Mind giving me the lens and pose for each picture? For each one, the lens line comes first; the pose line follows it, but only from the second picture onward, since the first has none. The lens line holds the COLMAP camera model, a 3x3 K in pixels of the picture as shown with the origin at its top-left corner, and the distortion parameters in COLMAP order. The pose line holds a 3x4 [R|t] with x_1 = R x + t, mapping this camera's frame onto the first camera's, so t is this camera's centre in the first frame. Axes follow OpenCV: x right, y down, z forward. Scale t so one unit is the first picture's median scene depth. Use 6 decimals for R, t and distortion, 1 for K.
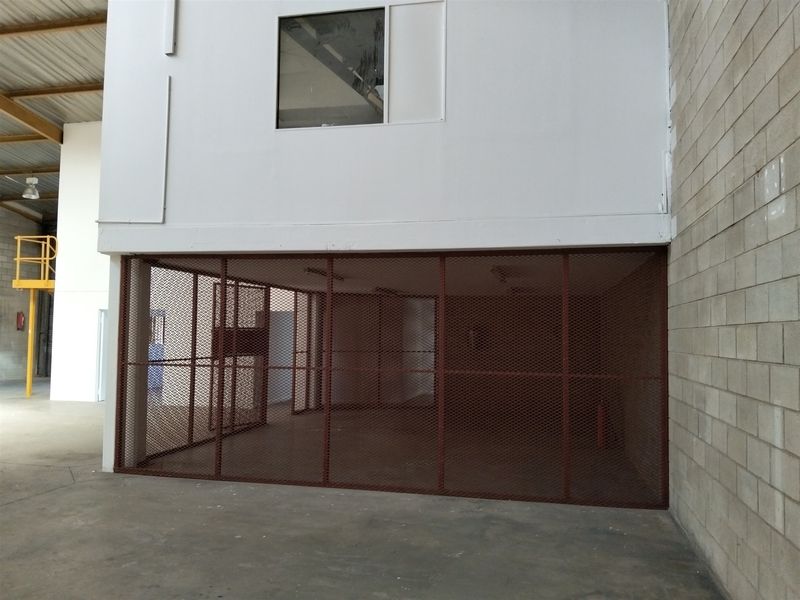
lens RADIAL K [[640.2, 0, 412.4], [0, 640.2, 294.1], [0, 0, 1]] dist [0.084935, -0.169662]
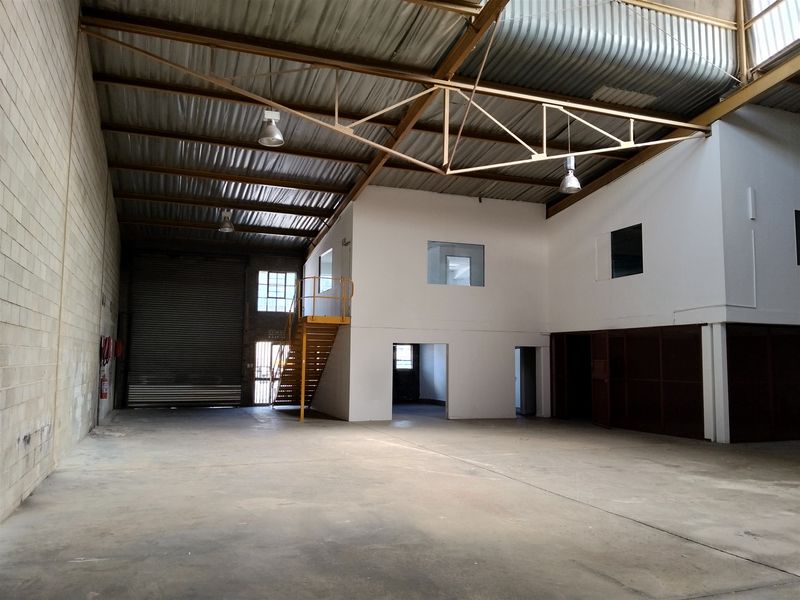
lens RADIAL K [[646.7, 0, 405.8], [0, 646.7, 298.5], [0, 0, 1]] dist [0.088483, -0.200340]
pose [[0.840765, 0.046501, 0.539400, -2.258631], [-0.032284, 0.998838, -0.035787, -0.034275], [-0.540437, 0.012674, 0.841289, -0.038219]]
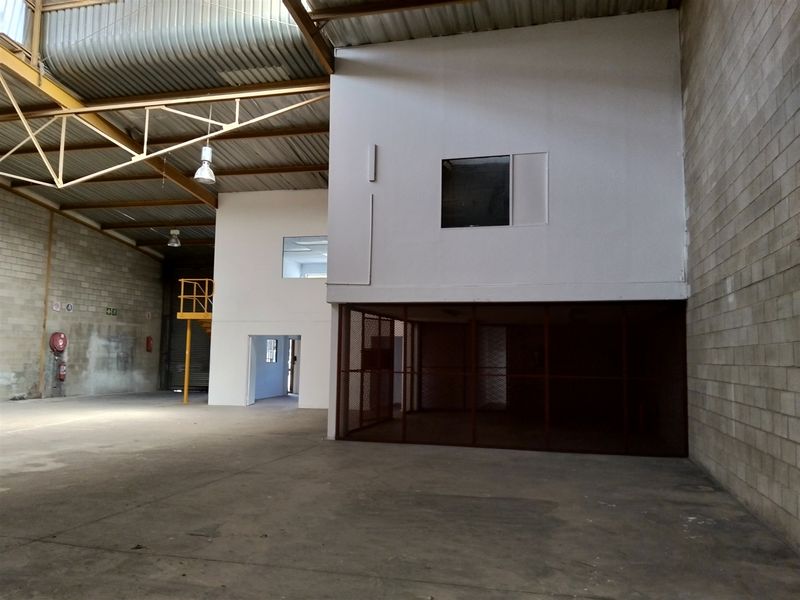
lens RADIAL K [[646.7, 0, 405.8], [0, 646.7, 298.5], [0, 0, 1]] dist [0.088483, -0.200340]
pose [[0.999297, -0.003671, -0.037314, -0.222800], [0.002729, 0.999677, -0.025286, -0.032273], [0.037394, 0.025166, 0.998984, -0.598965]]
